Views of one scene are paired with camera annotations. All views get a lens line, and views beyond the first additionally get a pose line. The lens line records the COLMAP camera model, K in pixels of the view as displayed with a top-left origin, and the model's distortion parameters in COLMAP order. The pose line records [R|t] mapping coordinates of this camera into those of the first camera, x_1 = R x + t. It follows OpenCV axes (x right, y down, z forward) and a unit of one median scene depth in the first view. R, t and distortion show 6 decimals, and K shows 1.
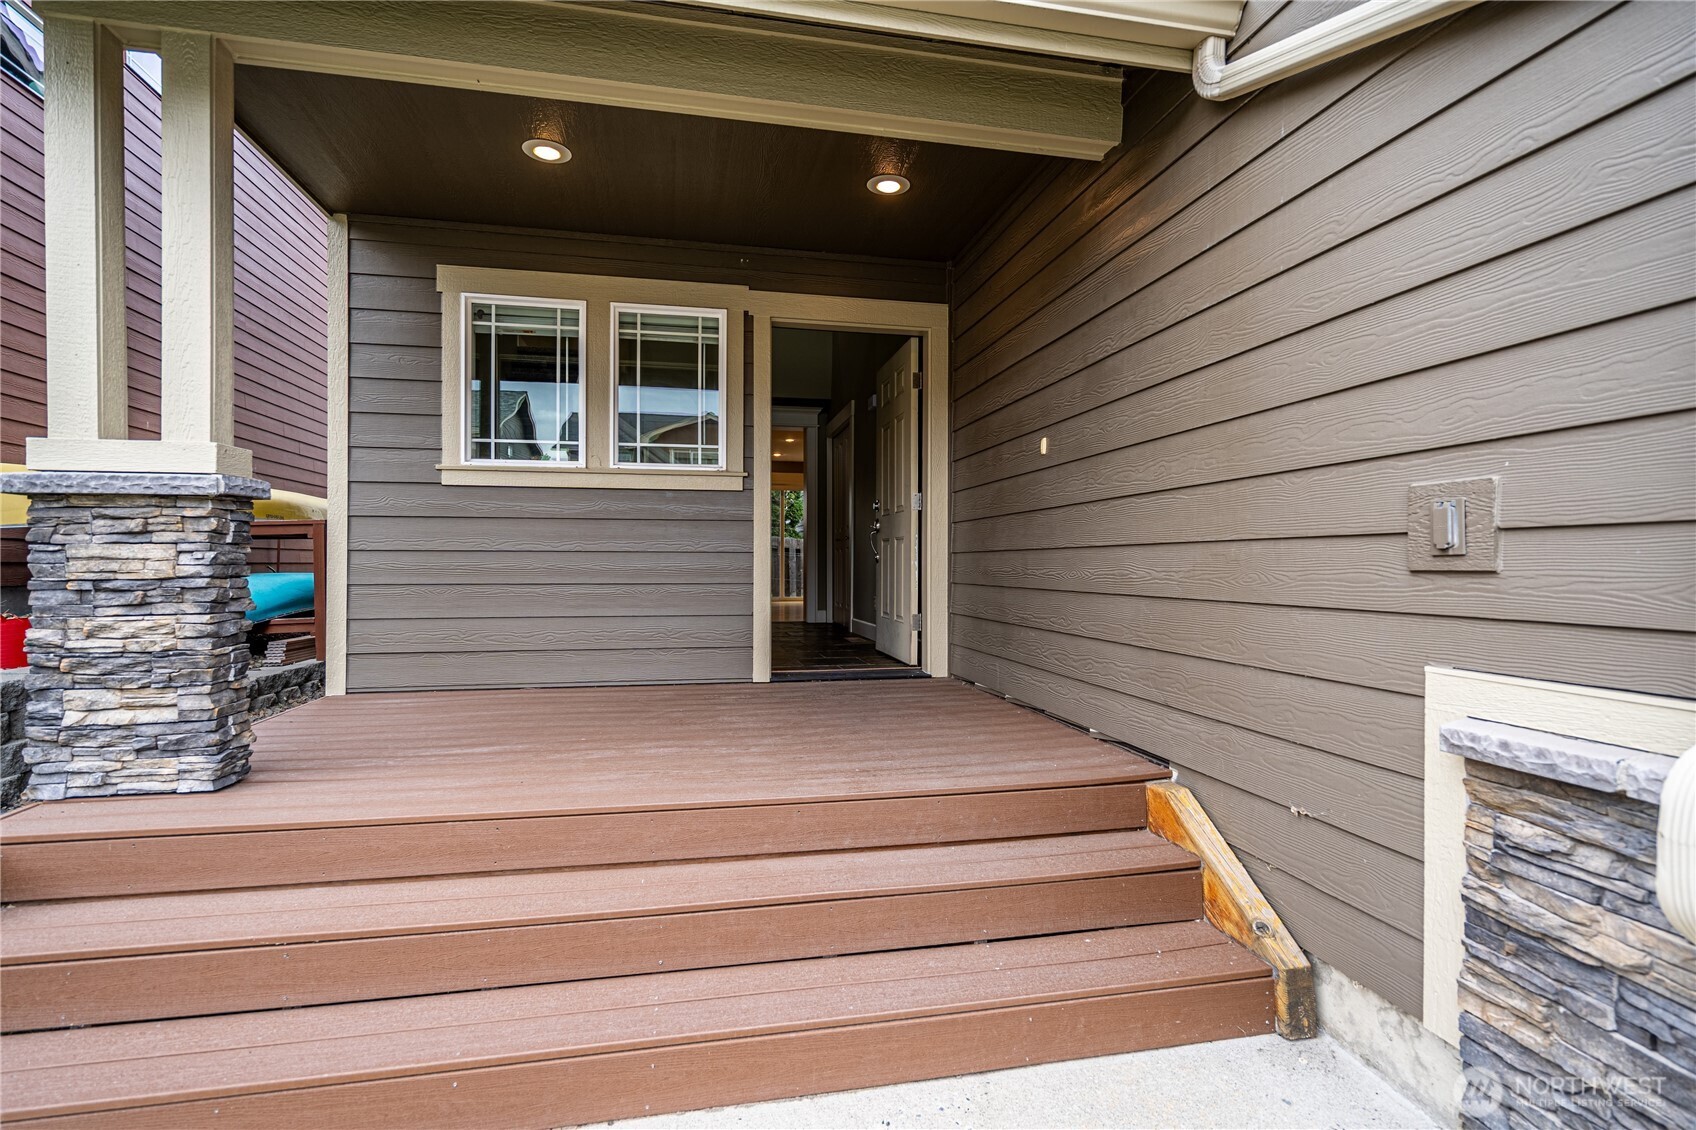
lens RADIAL K [[809.3, 0, 852.9], [0, 809.3, 564.5], [0, 0, 1]] dist [-0.004069, 0.001686]
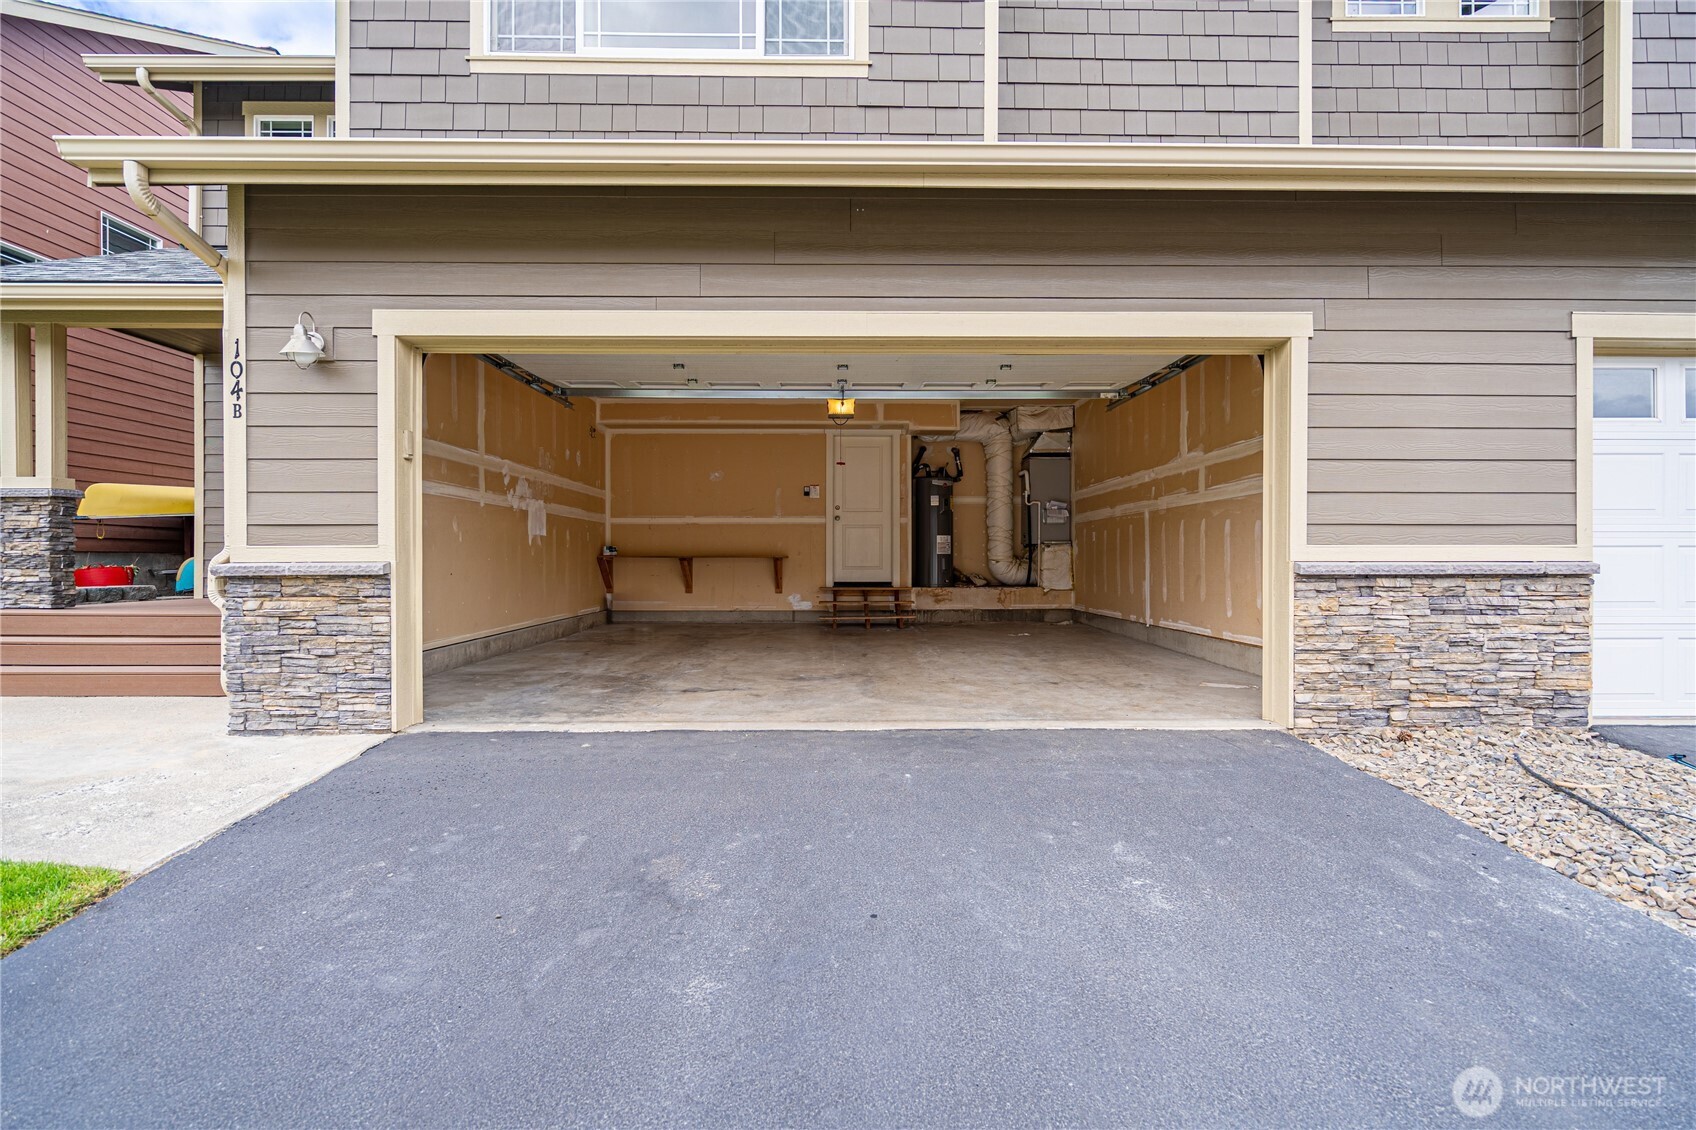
lens RADIAL K [[809.3, 0, 844.2], [0, 809.3, 563.7], [0, 0, 1]] dist [-0.004069, 0.001686]
pose [[0.978068, 0.005528, -0.208213, 2.342343], [-0.004415, 0.999973, 0.005812, 0.108359], [0.208240, -0.004766, 0.978066, -1.066879]]
